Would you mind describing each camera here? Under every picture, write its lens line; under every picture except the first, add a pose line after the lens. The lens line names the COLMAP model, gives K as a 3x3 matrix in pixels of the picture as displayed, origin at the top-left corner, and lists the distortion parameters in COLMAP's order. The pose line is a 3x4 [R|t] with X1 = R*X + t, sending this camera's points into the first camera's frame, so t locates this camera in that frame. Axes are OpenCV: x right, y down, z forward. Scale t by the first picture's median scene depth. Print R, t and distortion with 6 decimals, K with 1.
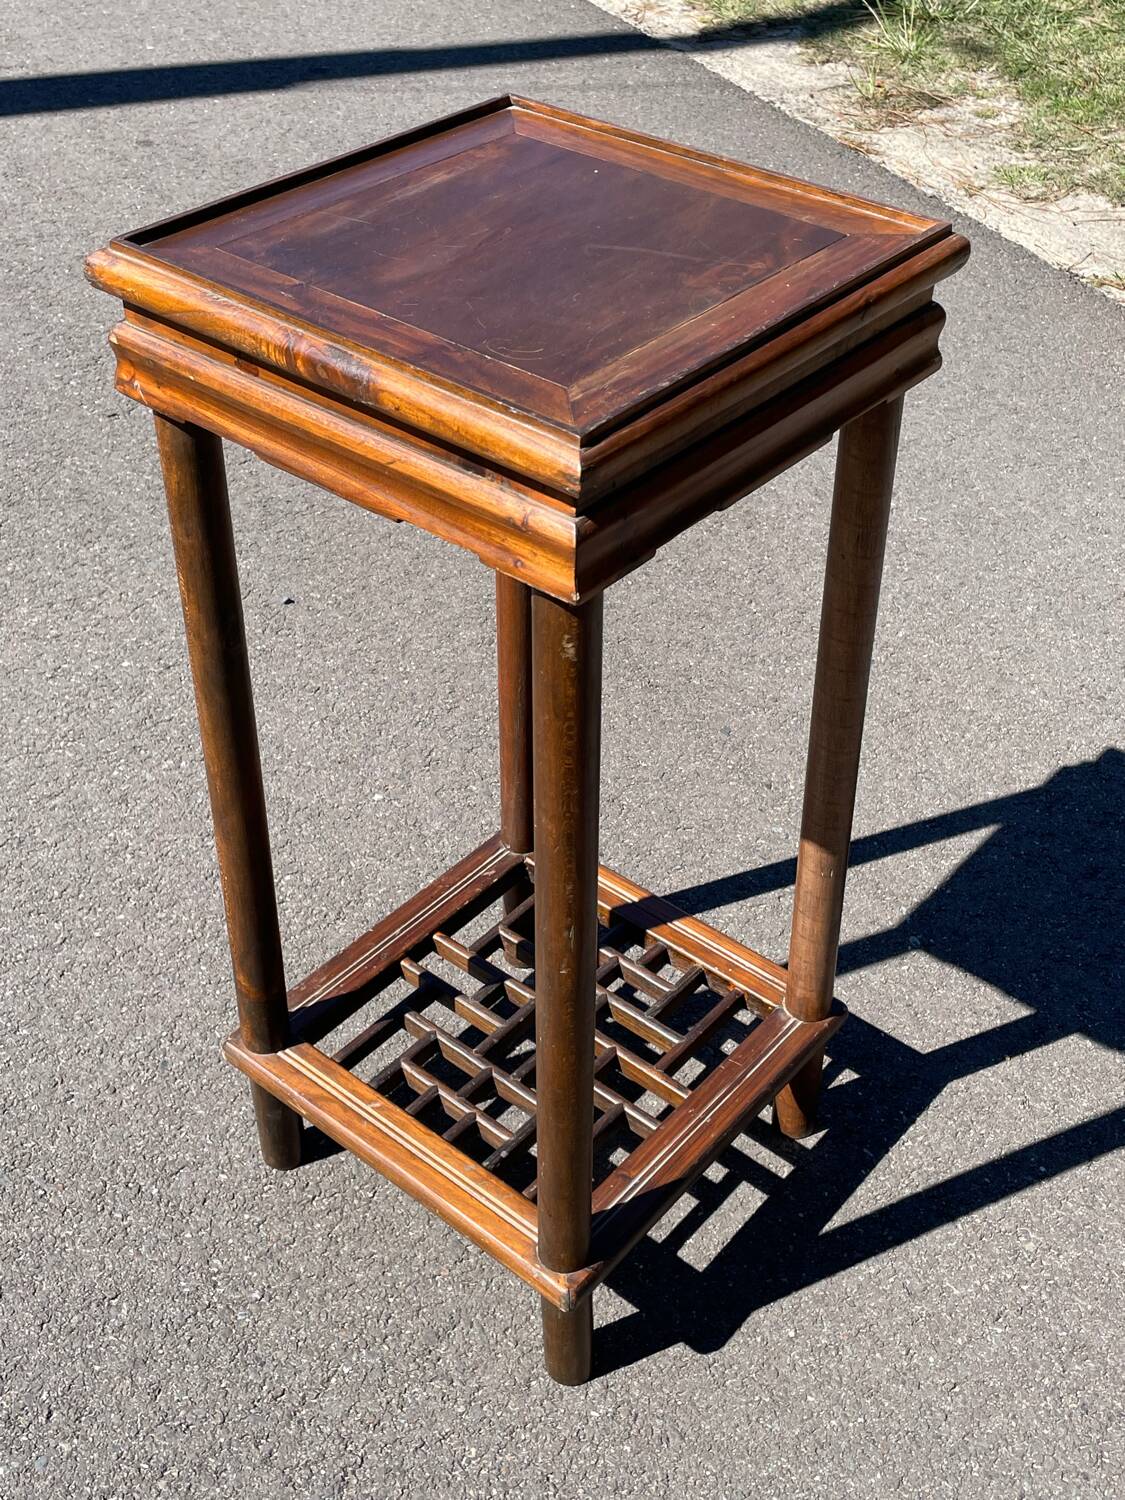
lens RADIAL K [[1743.9, 0, 578.6], [0, 1743.9, 723.9], [0, 0, 1]] dist [0.054742, 0.000000]
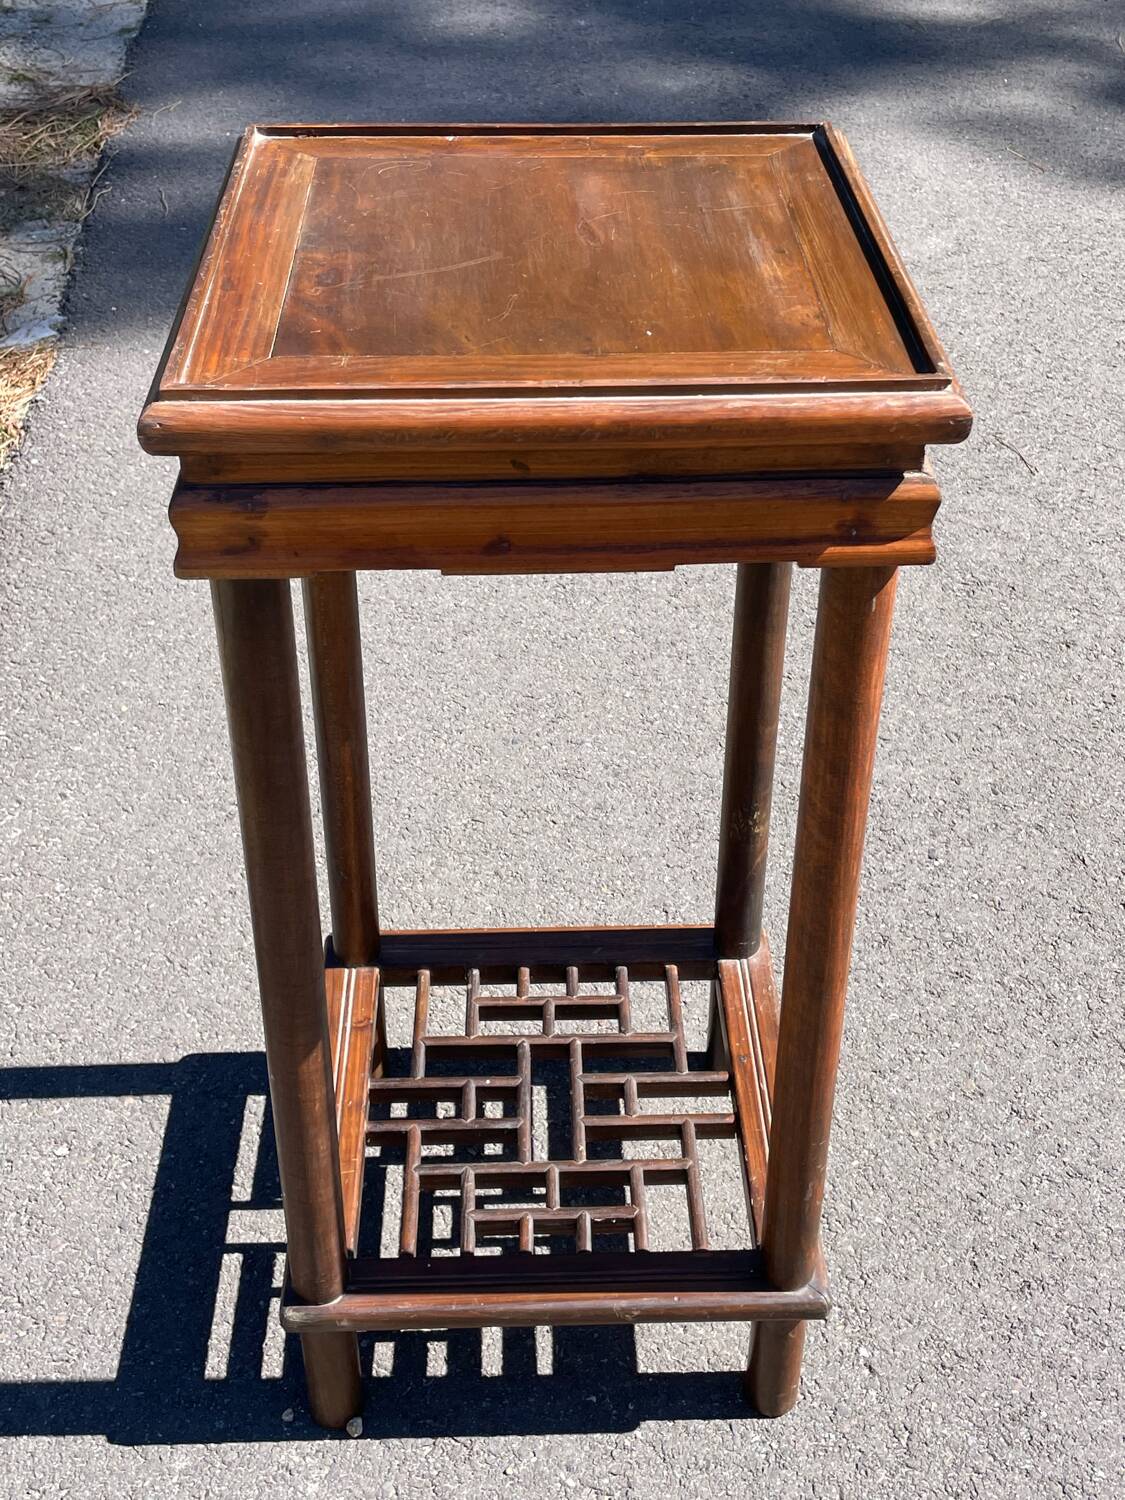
lens RADIAL K [[1743.9, 0, 585.3], [0, 1743.9, 726.3], [0, 0, 1]] dist [0.054742, 0.000000]
pose [[-0.749029, 0.383225, -0.540458, 0.385776], [-0.416534, 0.361978, 0.833950, -0.671383], [0.515224, 0.849771, -0.111506, 0.942065]]
